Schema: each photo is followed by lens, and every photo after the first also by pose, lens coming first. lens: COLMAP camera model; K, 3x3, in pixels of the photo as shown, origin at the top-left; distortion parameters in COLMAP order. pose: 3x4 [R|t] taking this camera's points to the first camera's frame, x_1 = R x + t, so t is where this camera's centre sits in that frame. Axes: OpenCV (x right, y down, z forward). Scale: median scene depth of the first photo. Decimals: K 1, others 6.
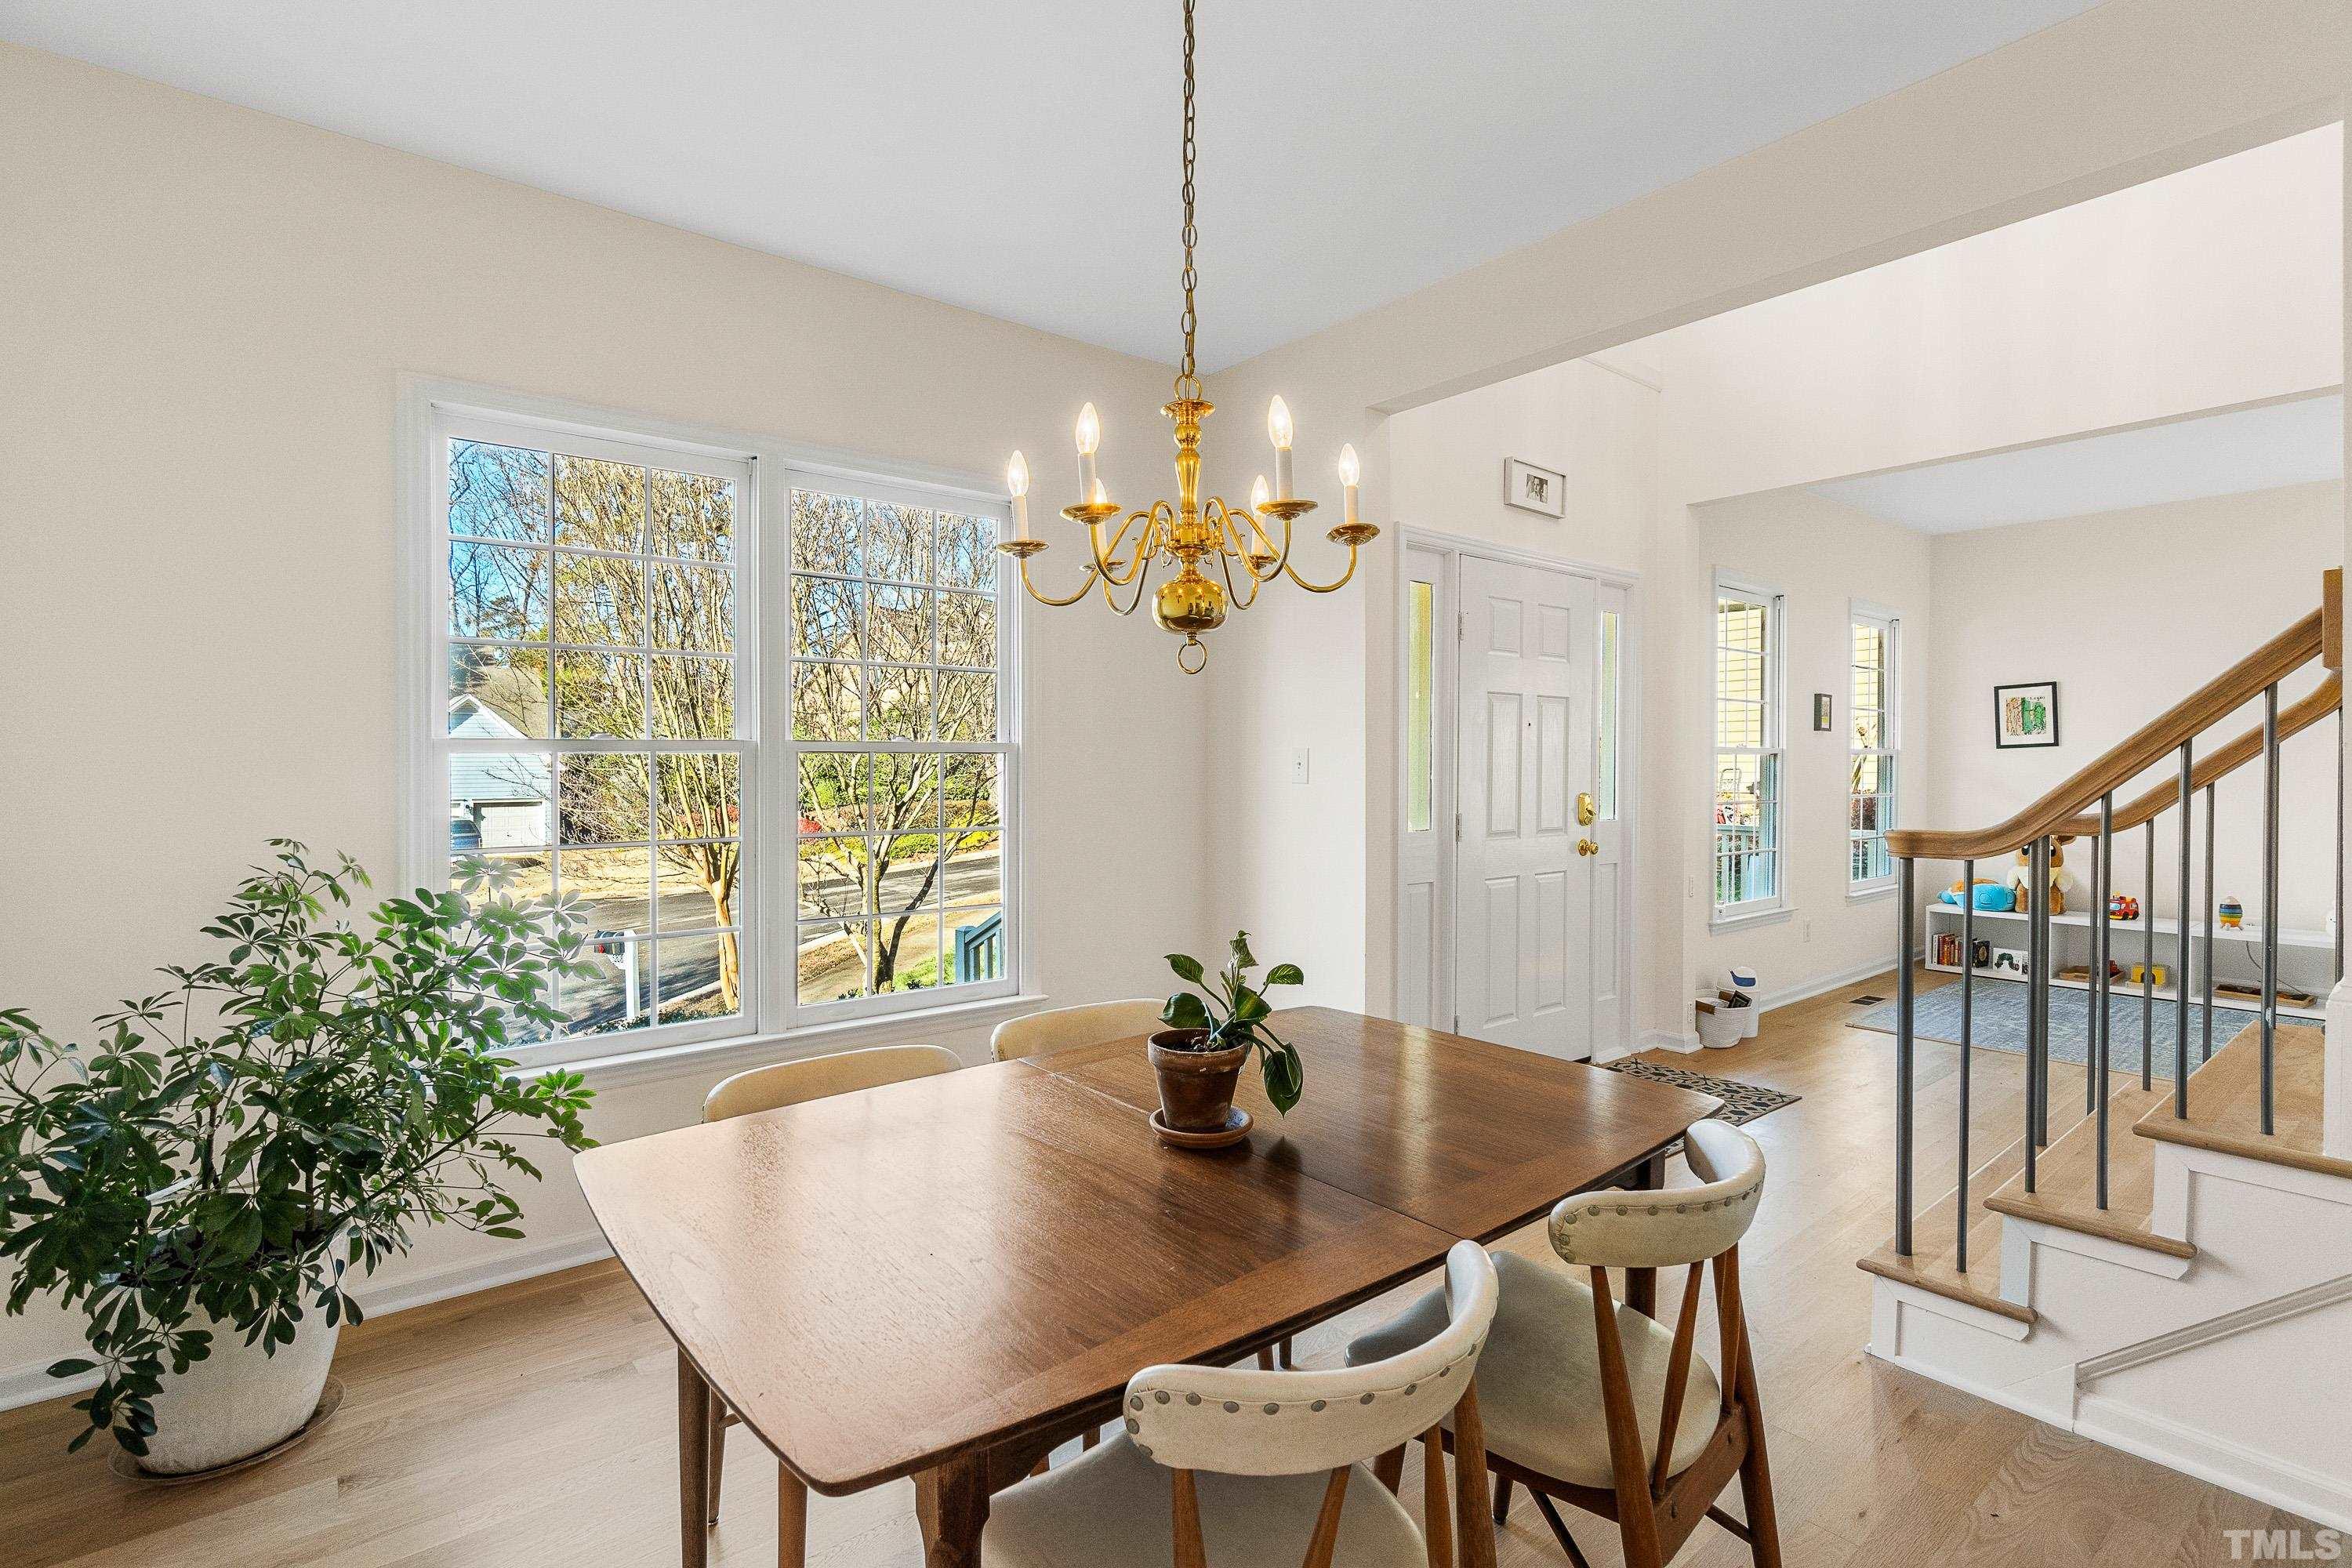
lens RADIAL K [[1152.1, 0, 1176.0], [0, 1152.1, 784.0], [0, 0, 1]] dist [-0.002254, 0.001674]
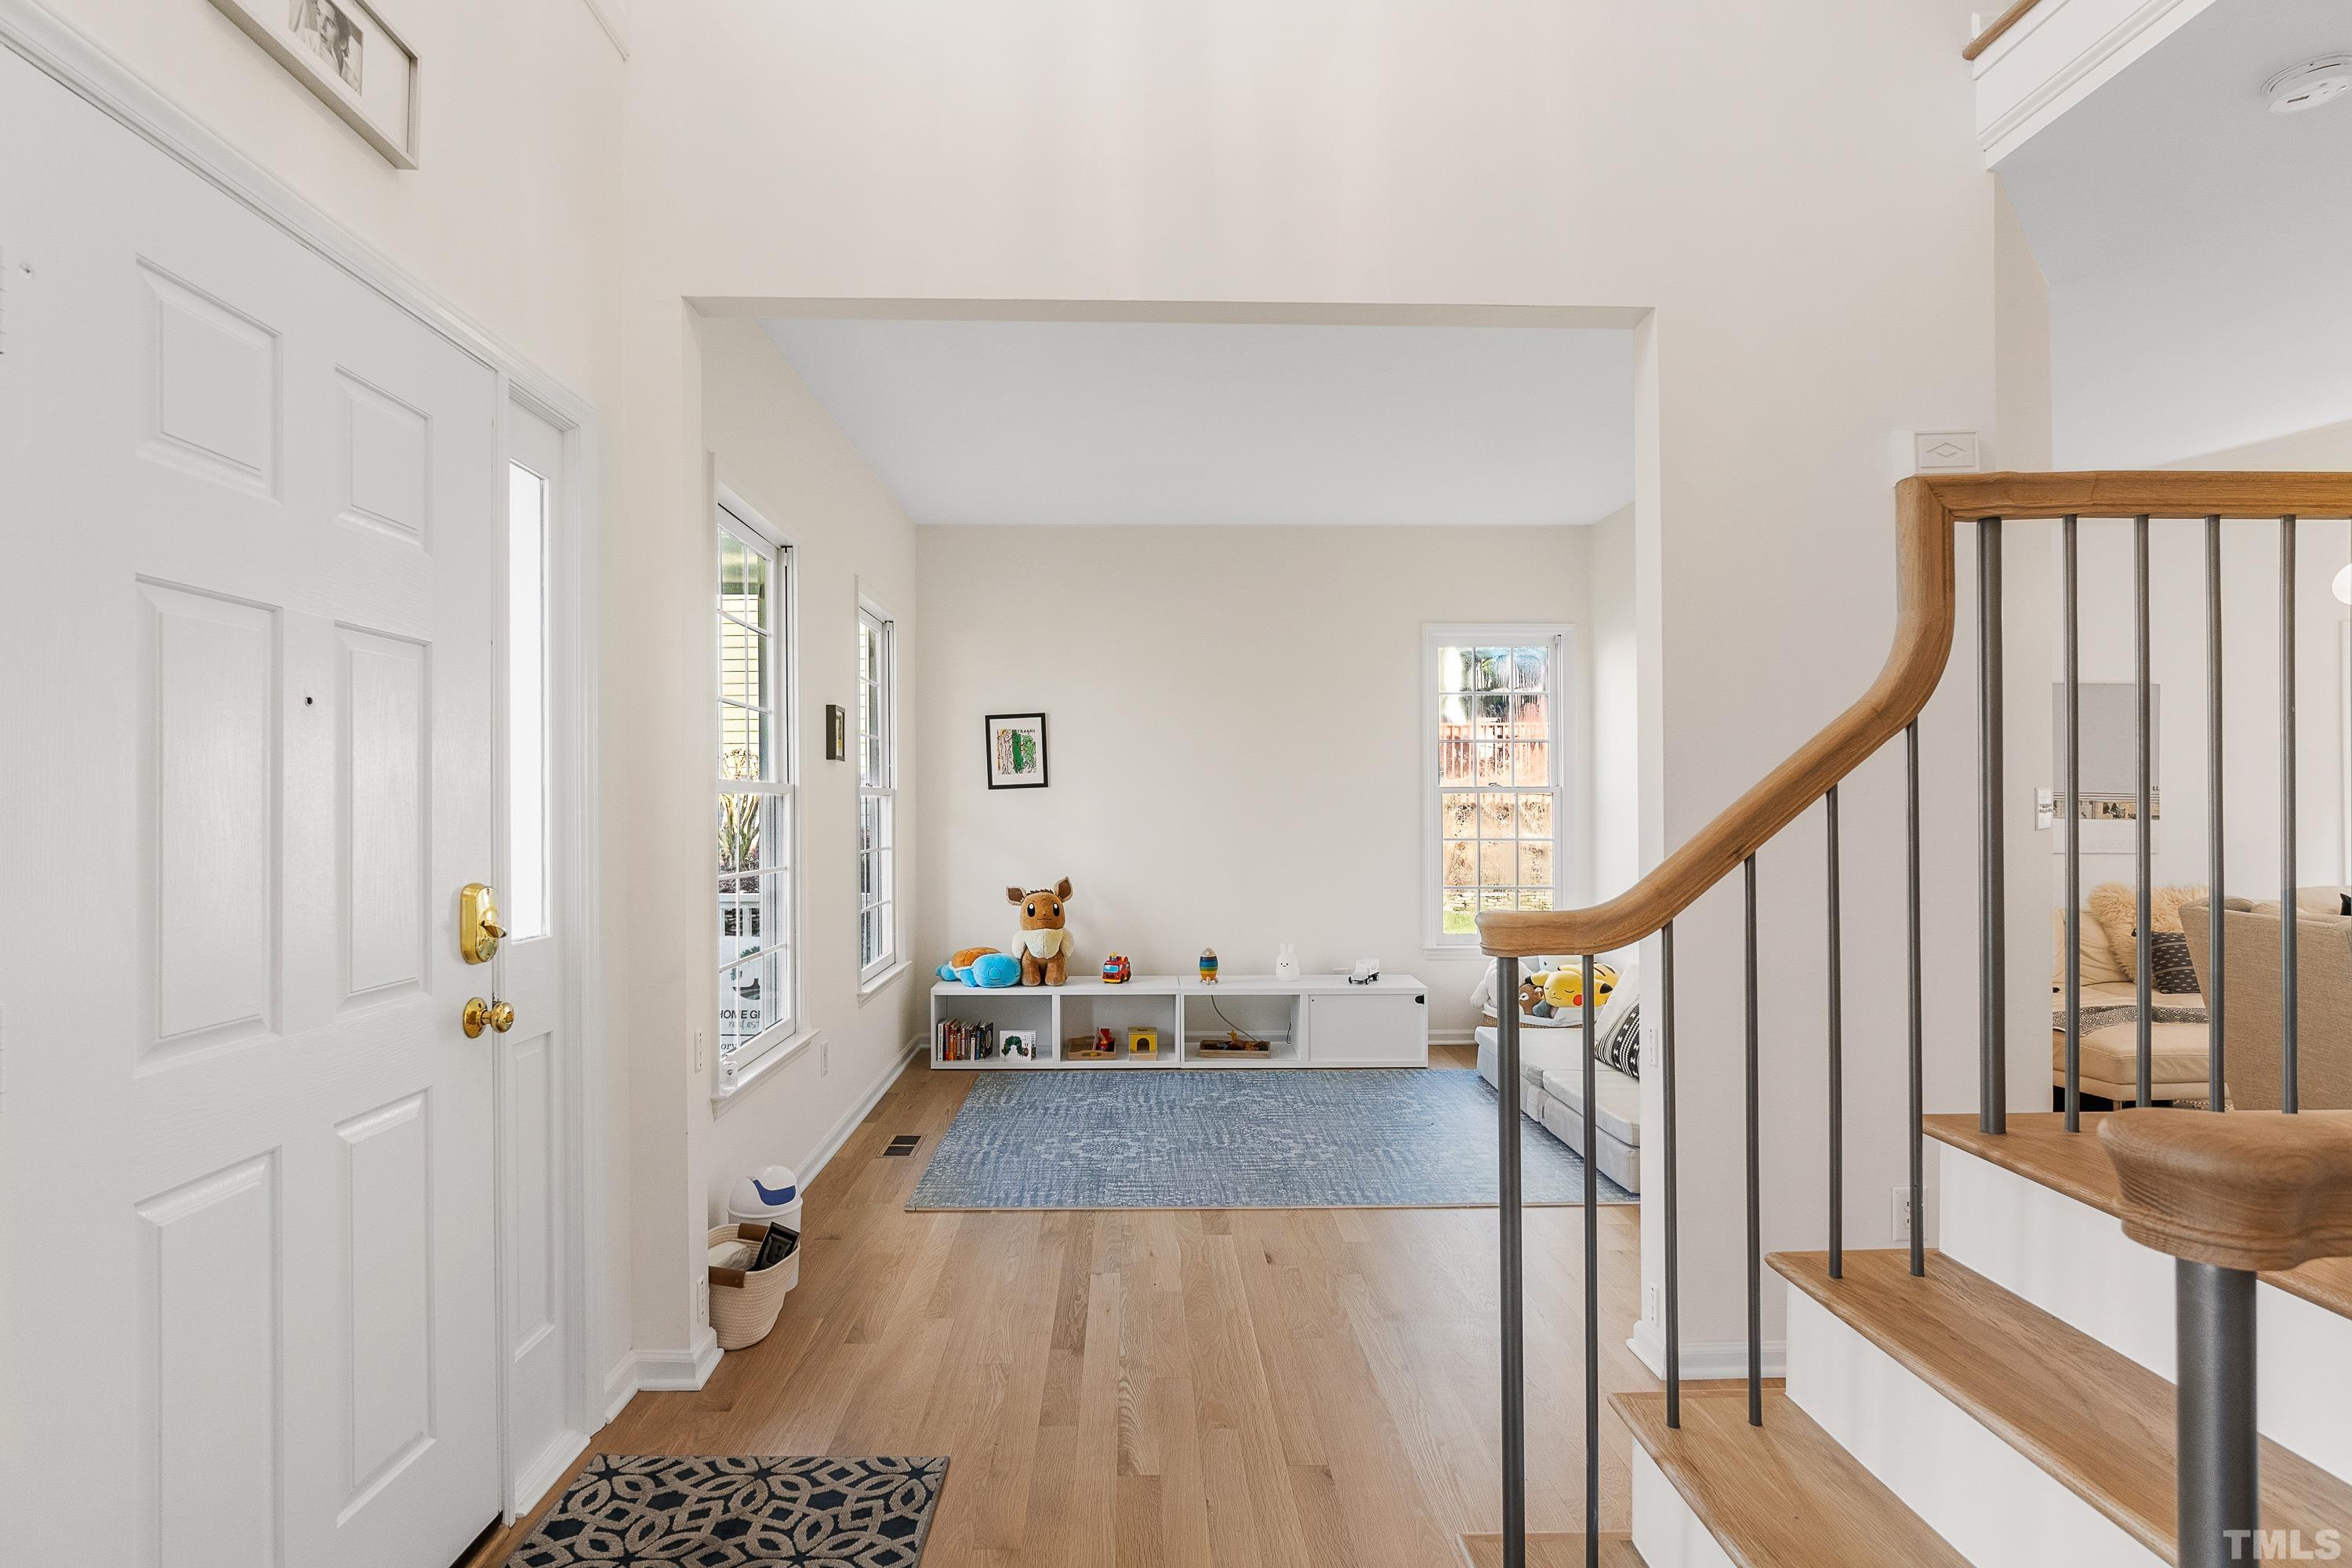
lens RADIAL K [[1179.6, 0, 1175.1], [0, 1179.6, 821.1], [0, 0, 1]] dist [-0.000787, 0.000338]
pose [[0.614833, -0.011521, 0.788573, 0.167839], [0.013667, 0.999899, 0.003953, -0.013014], [-0.788539, 0.008347, 0.614928, 0.518250]]
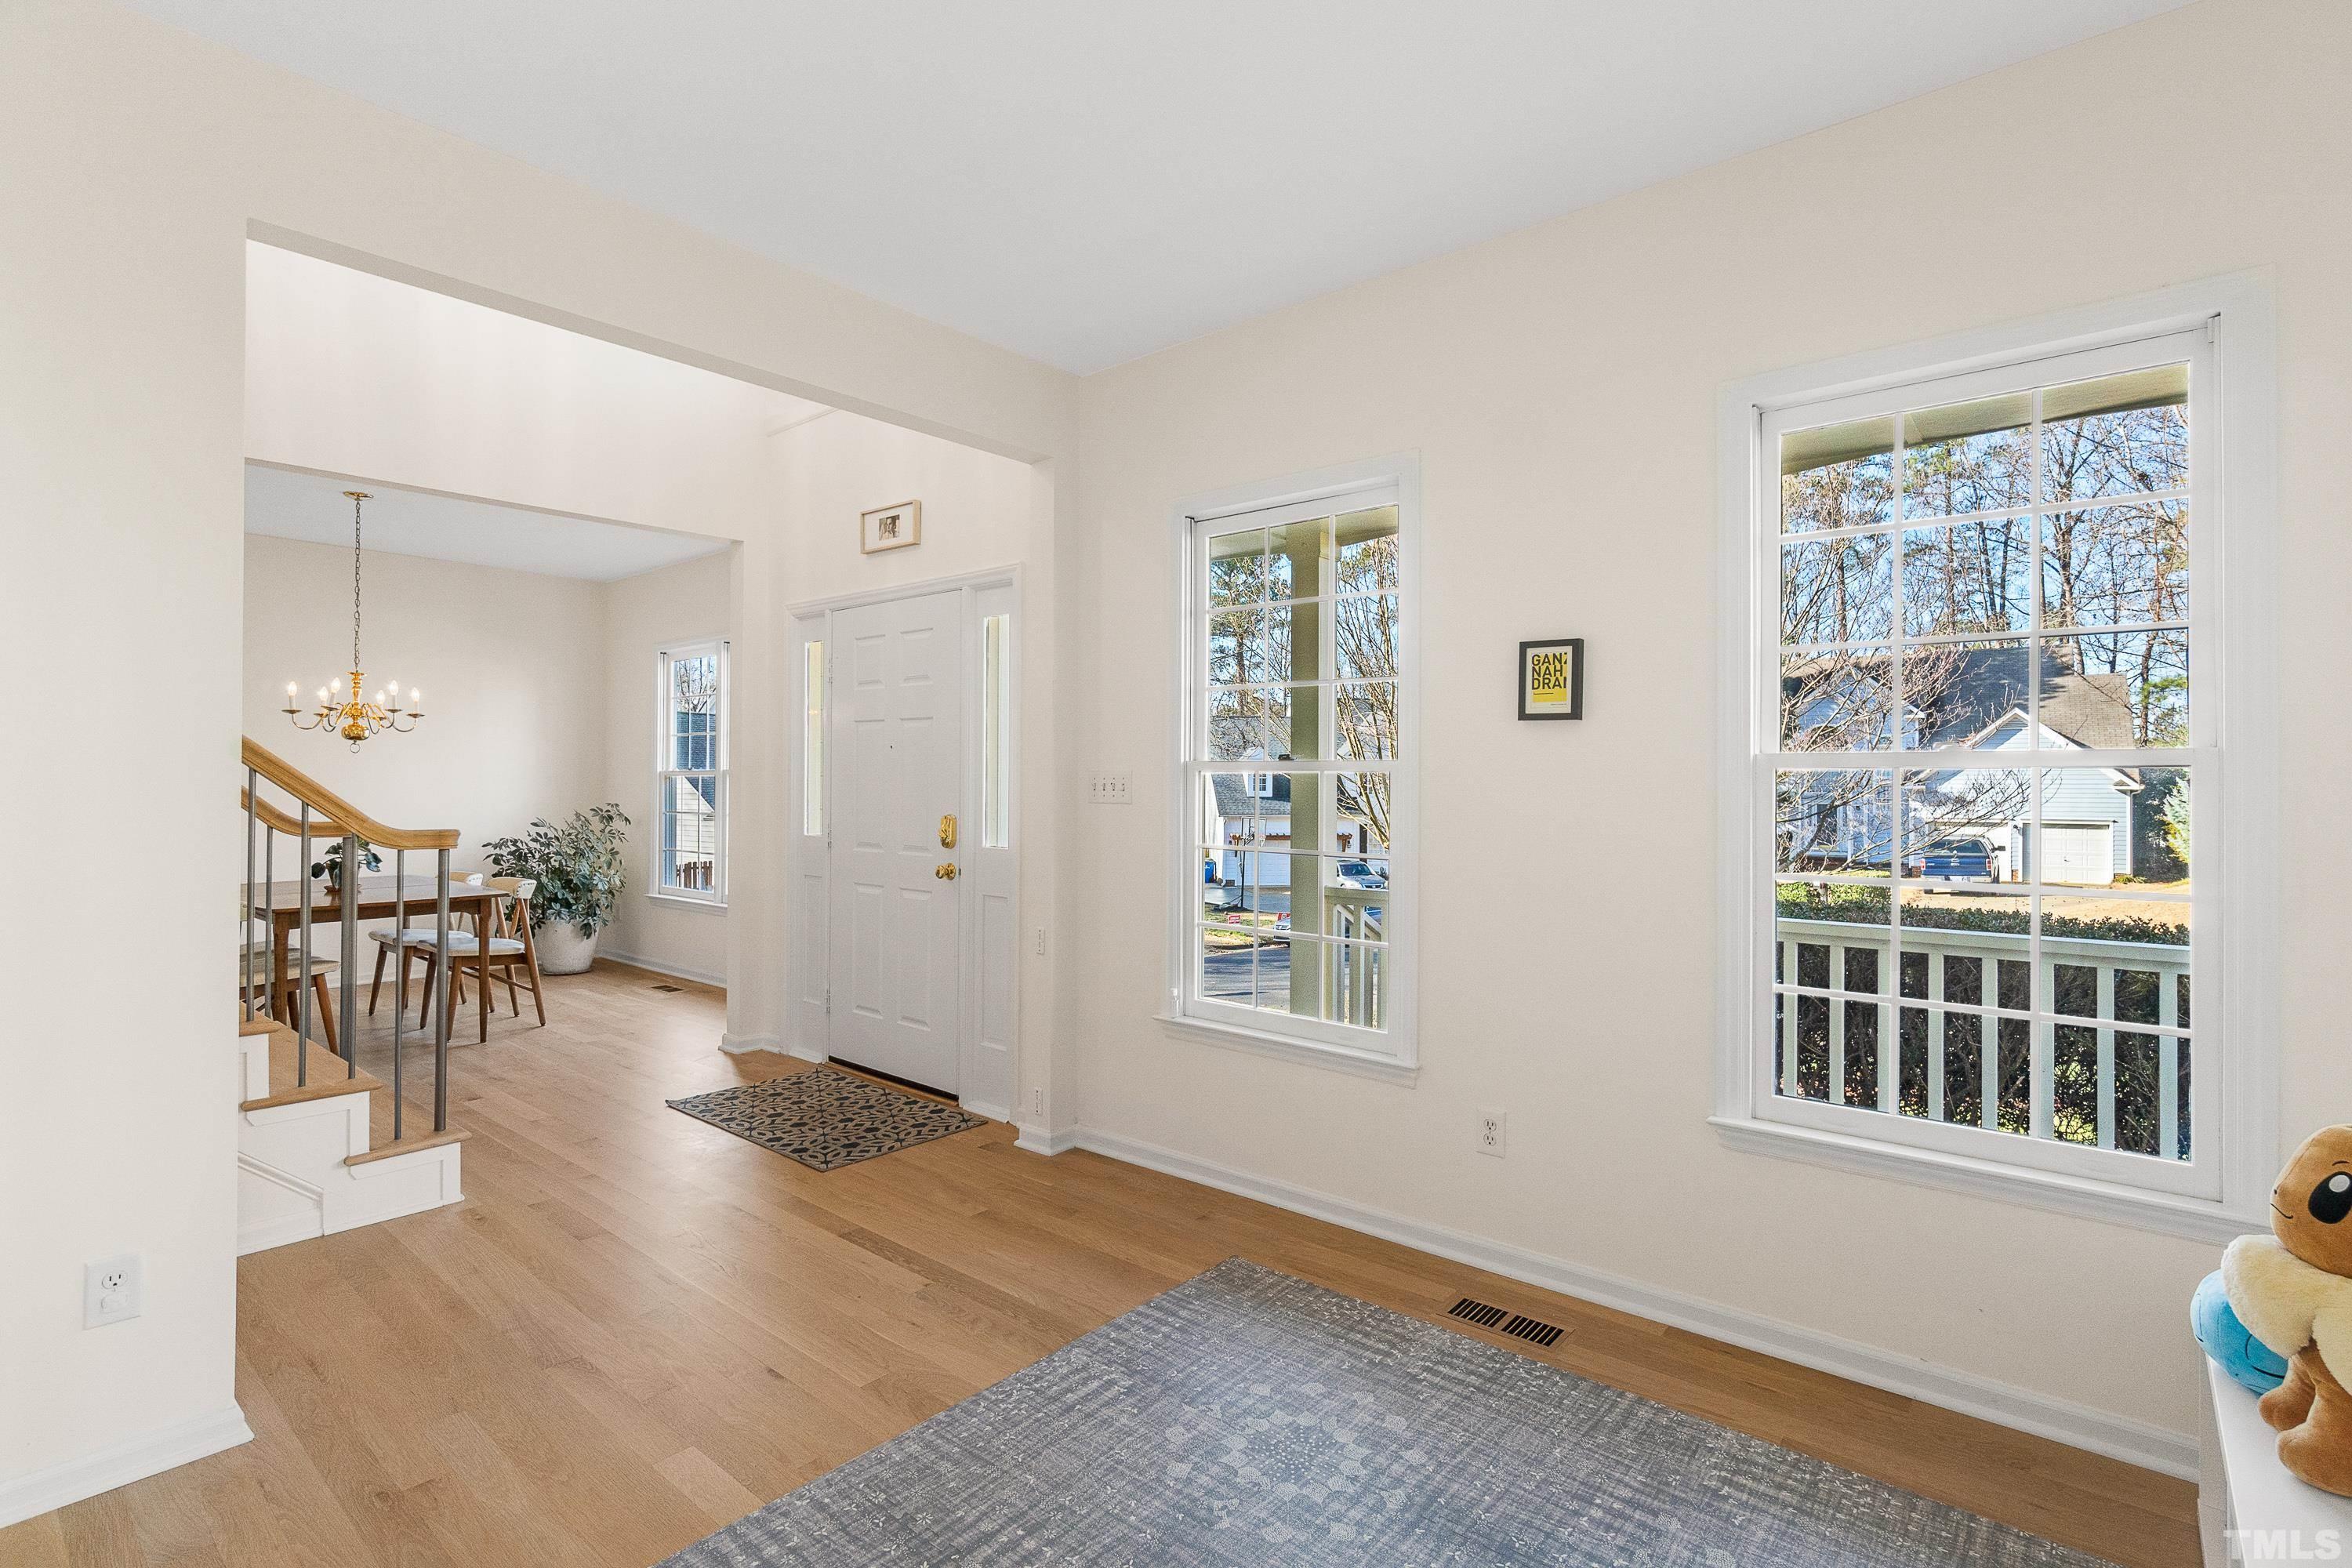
lens RADIAL K [[1152.1, 0, 1176.0], [0, 1152.1, 784.0], [0, 0, 1]] dist [-0.002254, 0.001674]
pose [[0.146195, 0.002382, -0.989253, 1.261395], [-0.016449, 0.999865, -0.000023, -0.020261], [0.989119, 0.016275, 0.146214, 0.992233]]
